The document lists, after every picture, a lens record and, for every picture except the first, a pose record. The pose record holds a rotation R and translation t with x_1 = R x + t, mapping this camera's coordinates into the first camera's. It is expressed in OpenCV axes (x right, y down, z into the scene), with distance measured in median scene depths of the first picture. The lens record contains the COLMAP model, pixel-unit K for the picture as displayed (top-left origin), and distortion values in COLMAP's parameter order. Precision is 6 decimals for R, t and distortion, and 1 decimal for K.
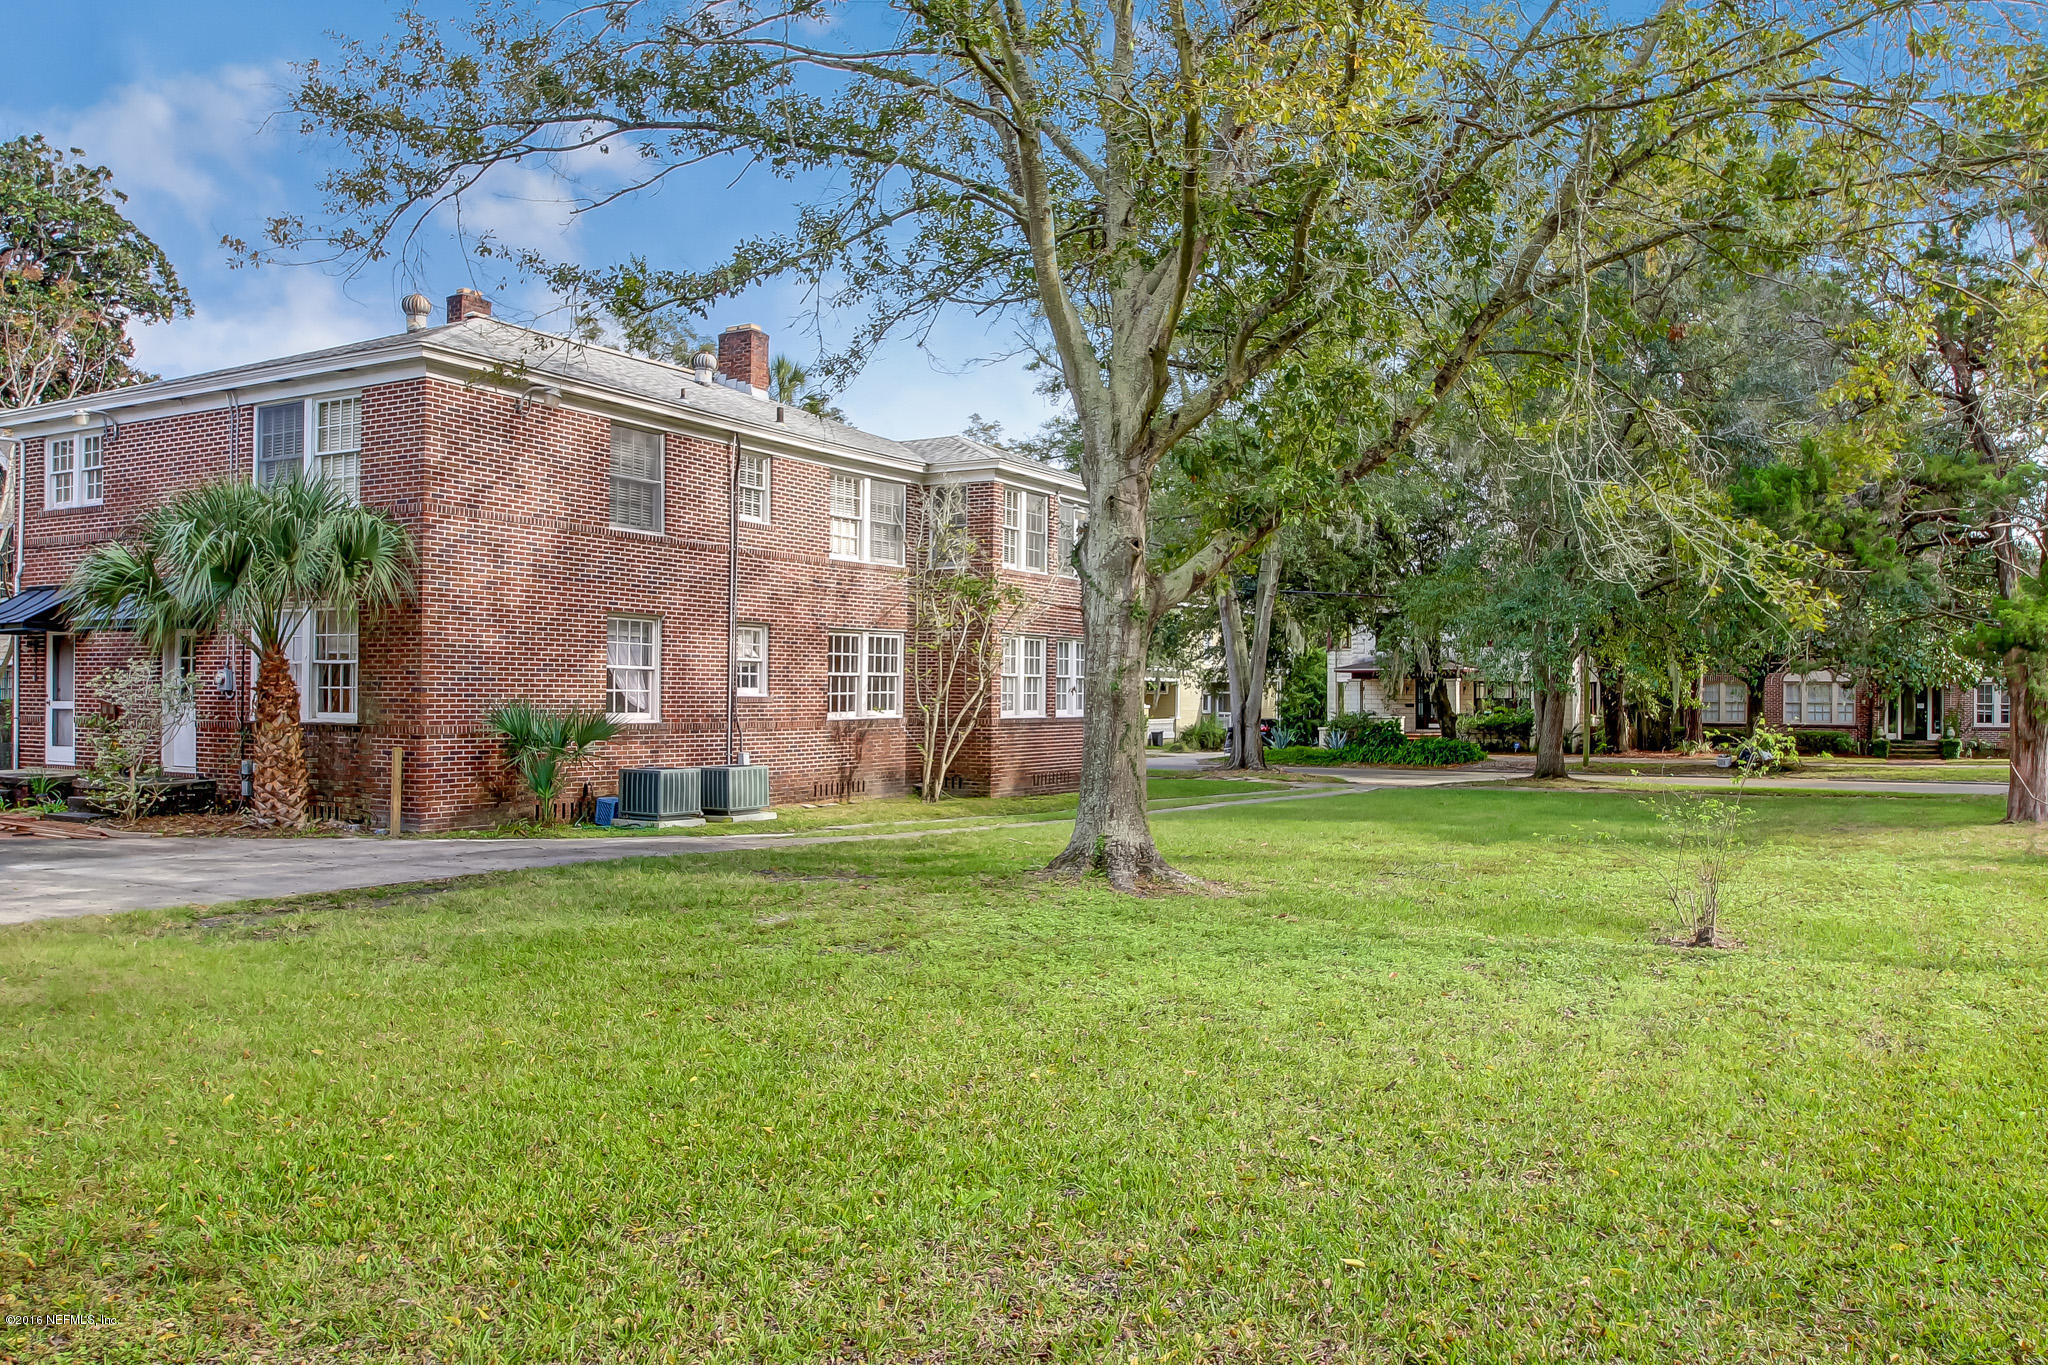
lens RADIAL K [[1512.1, 0, 1080.7], [0, 1512.1, 684.6], [0, 0, 1]] dist [-0.059074, 0.023550]
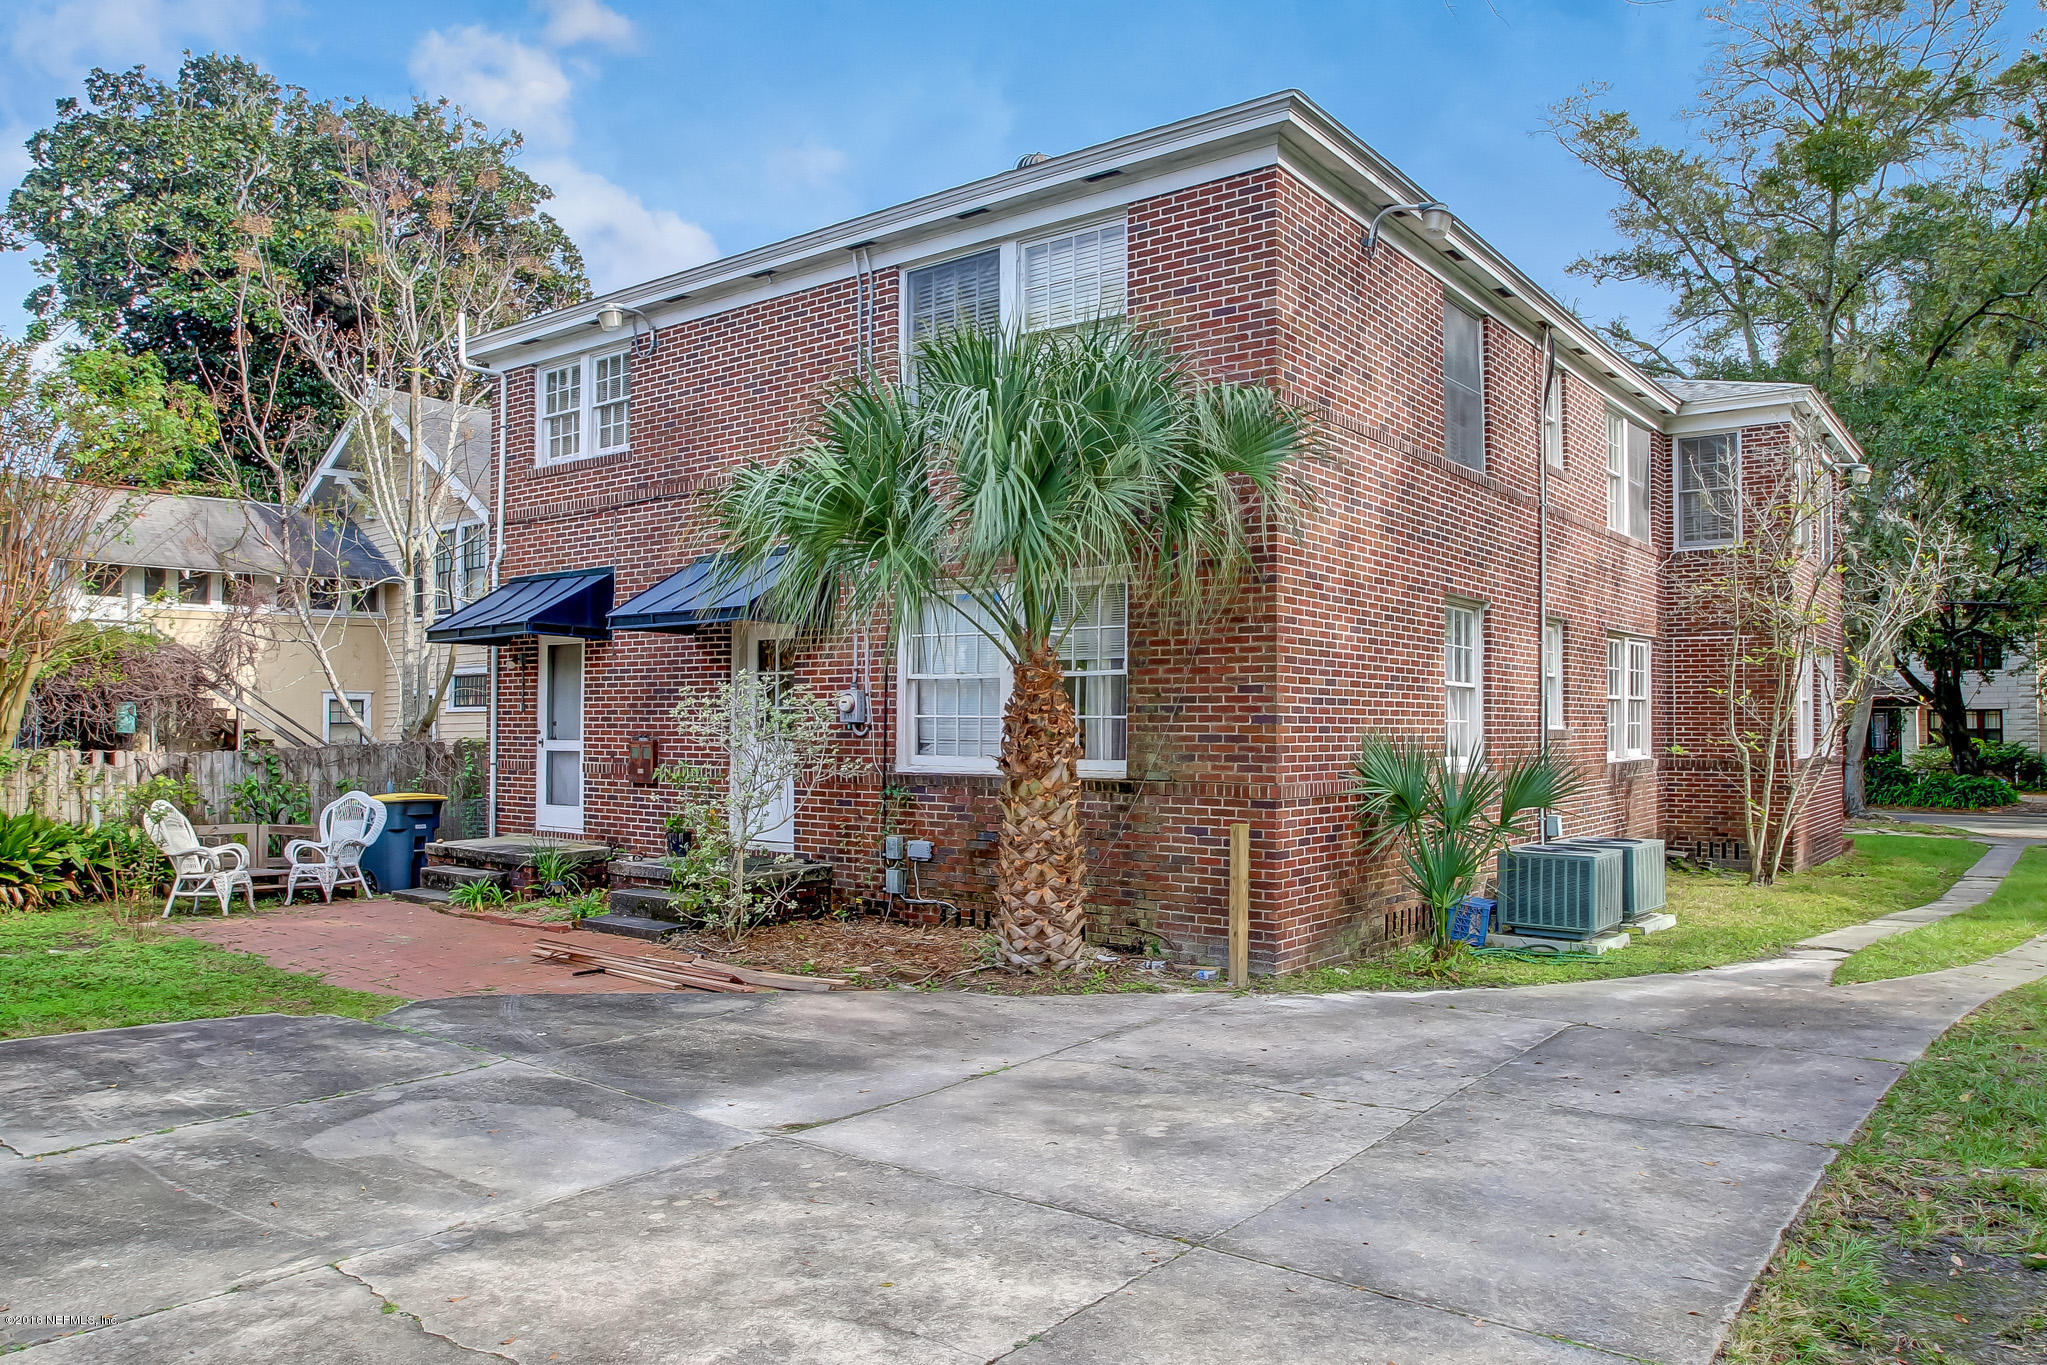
lens RADIAL K [[1413.6, 0, 1097.6], [0, 1413.6, 685.3], [0, 0, 1]] dist [-0.010296, 0.000101]
pose [[0.990621, -0.007356, -0.136442, -0.398083], [0.004252, 0.999726, -0.023022, 0.002320], [0.136574, 0.022226, 0.990380, 0.429056]]
